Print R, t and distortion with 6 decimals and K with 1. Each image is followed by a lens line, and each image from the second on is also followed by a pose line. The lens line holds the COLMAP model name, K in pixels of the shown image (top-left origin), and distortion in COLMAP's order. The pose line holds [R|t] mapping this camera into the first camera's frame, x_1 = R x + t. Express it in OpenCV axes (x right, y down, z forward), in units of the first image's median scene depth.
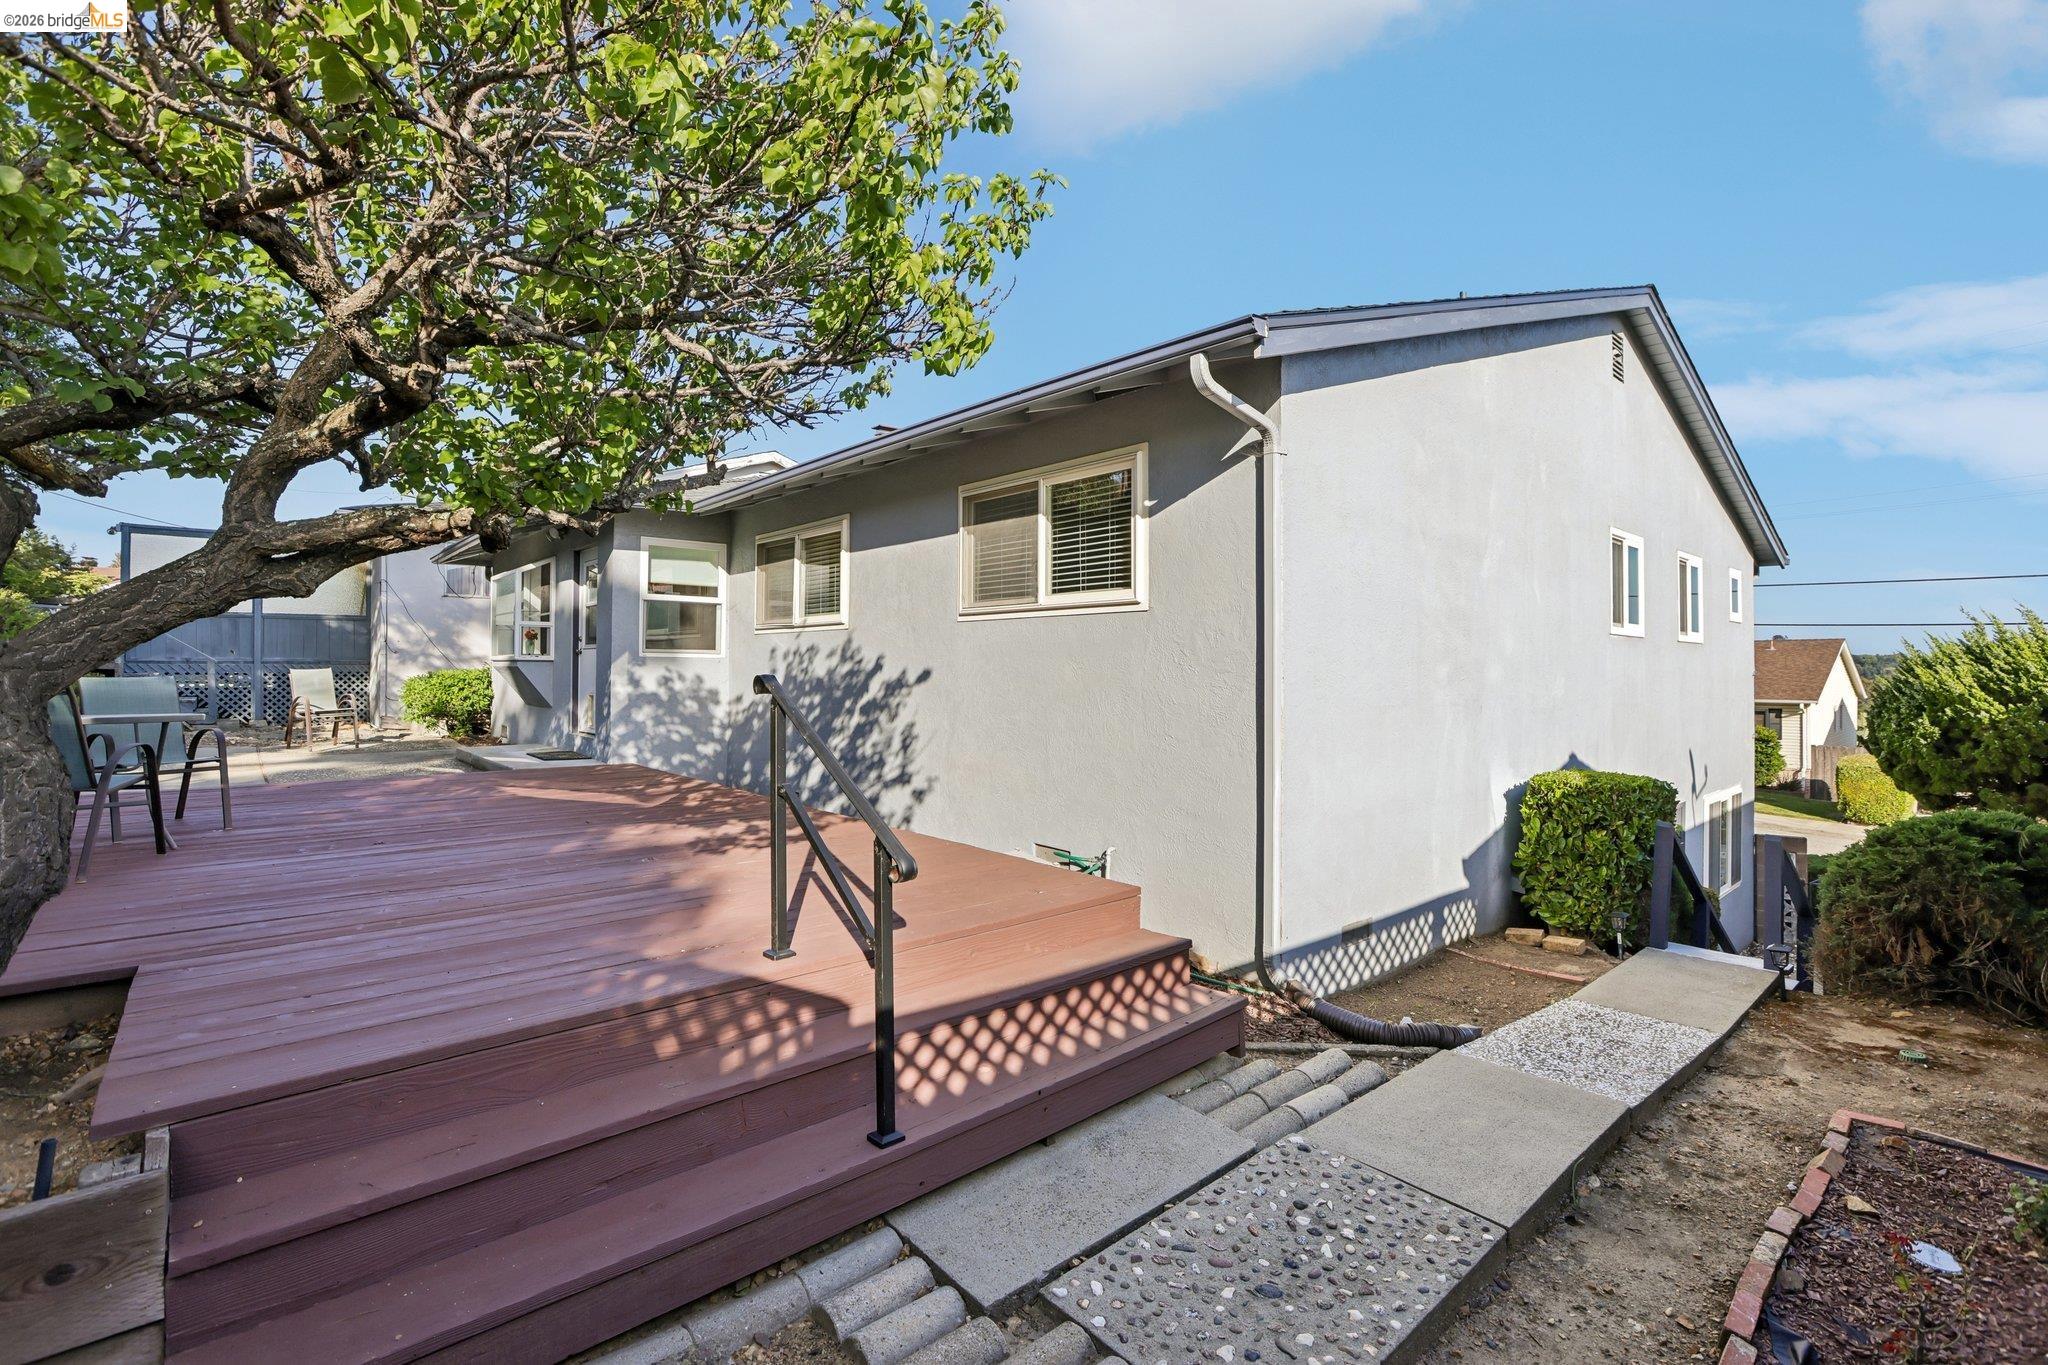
lens RADIAL K [[926.3, 0, 1018.6], [0, 926.3, 669.4], [0, 0, 1]] dist [-0.028721, 0.005700]
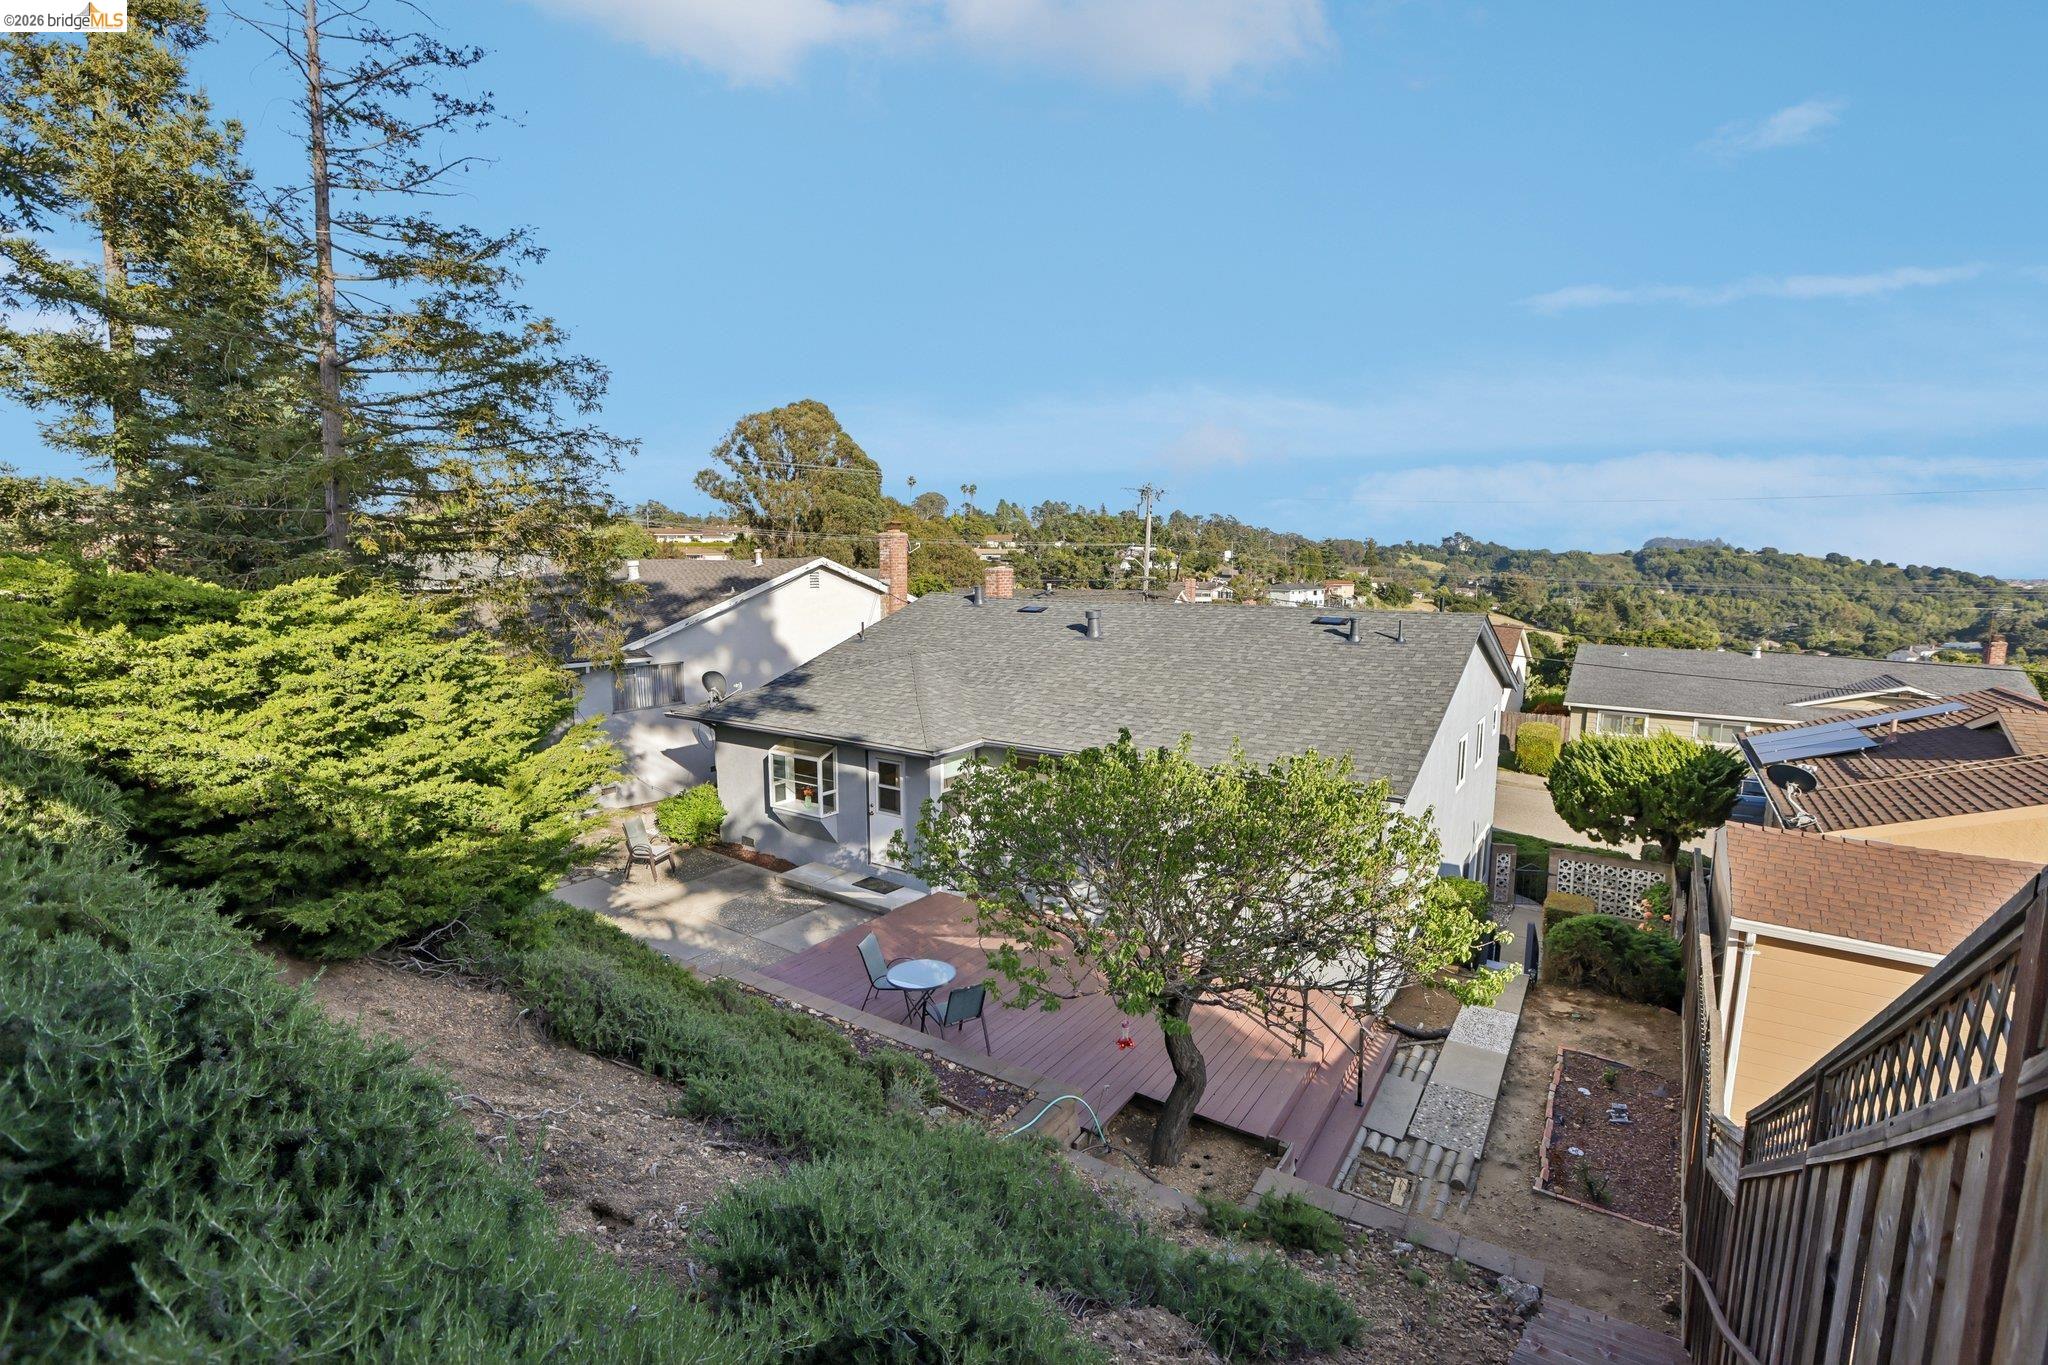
lens RADIAL K [[926.3, 0, 1032.5], [0, 926.3, 683.5], [0, 0, 1]] dist [-0.028721, 0.005700]
pose [[0.964867, -0.035057, 0.260388, -0.733342], [-0.000318, 0.990902, 0.134585, -0.528144], [-0.262737, -0.129939, 0.956078, -0.625928]]
